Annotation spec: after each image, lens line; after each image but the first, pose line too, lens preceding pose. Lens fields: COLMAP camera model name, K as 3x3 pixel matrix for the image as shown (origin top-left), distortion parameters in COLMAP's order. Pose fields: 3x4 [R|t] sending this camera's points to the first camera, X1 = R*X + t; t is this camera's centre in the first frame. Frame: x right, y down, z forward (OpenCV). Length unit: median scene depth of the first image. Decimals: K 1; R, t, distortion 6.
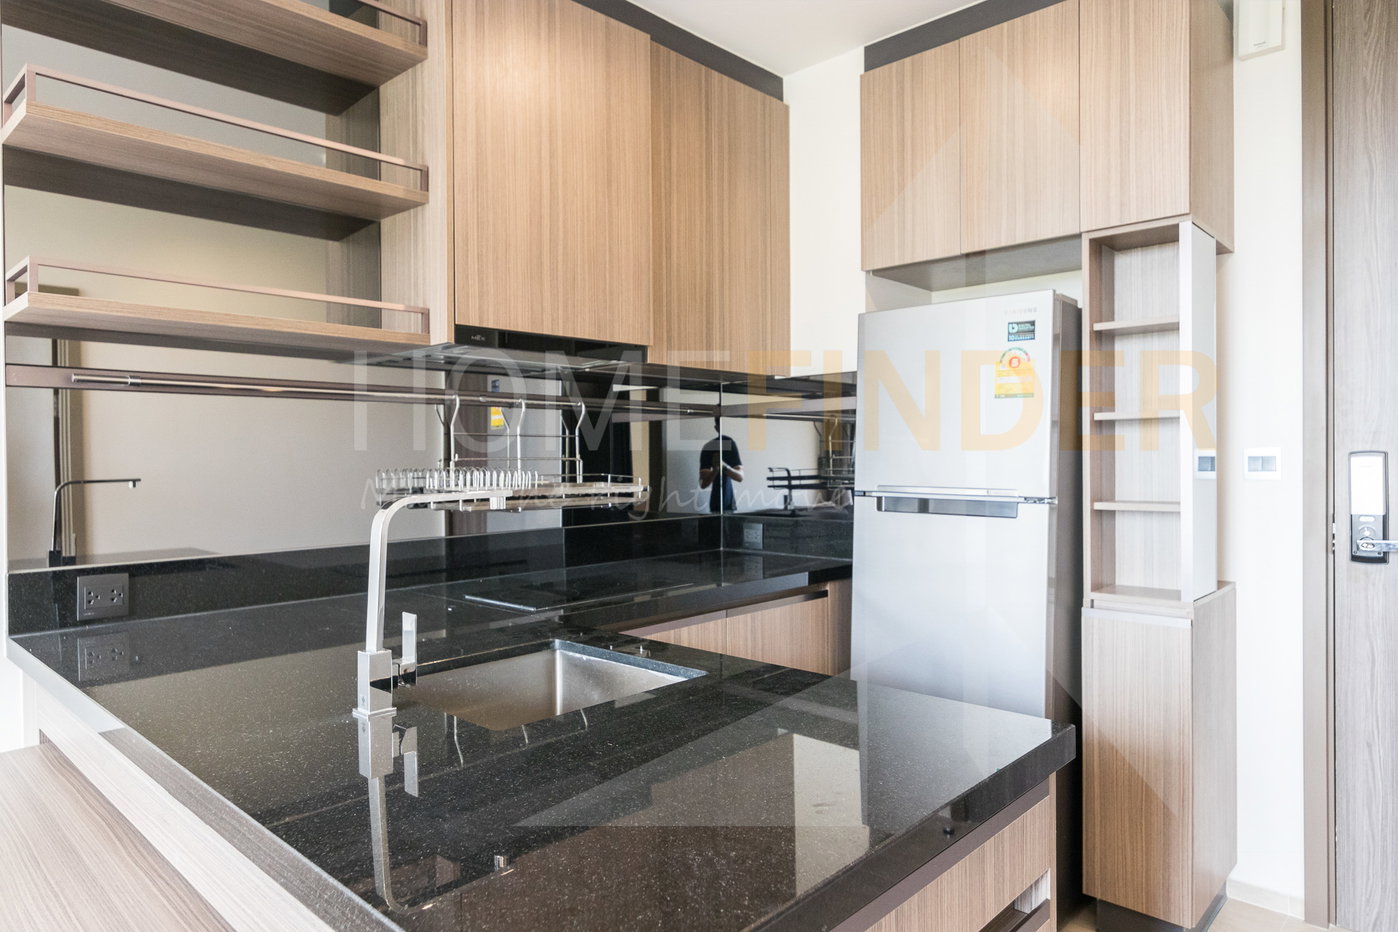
lens RADIAL K [[865.0, 0, 697.6], [0, 865.0, 468.2], [0, 0, 1]] dist [0.000254, 0.000271]
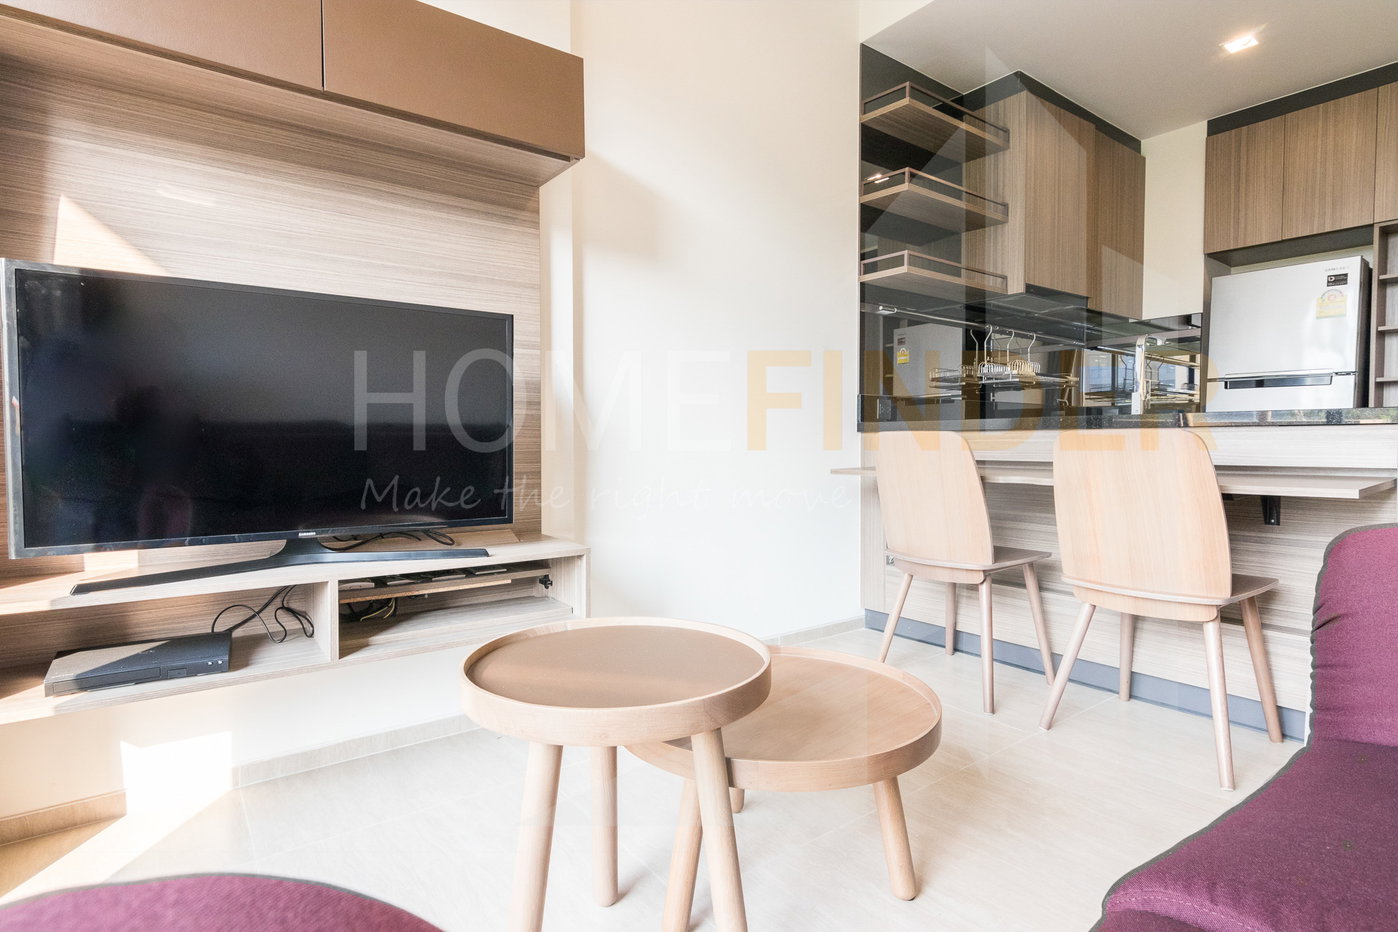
lens RADIAL K [[713.5, 0, 699.6], [0, 713.5, 458.1], [0, 0, 1]] dist [-0.002183, 0.001396]
pose [[0.983593, 0.017878, -0.179511, -0.626056], [-0.014811, 0.999721, 0.018410, 0.194010], [0.179790, -0.015449, 0.983584, -0.669360]]
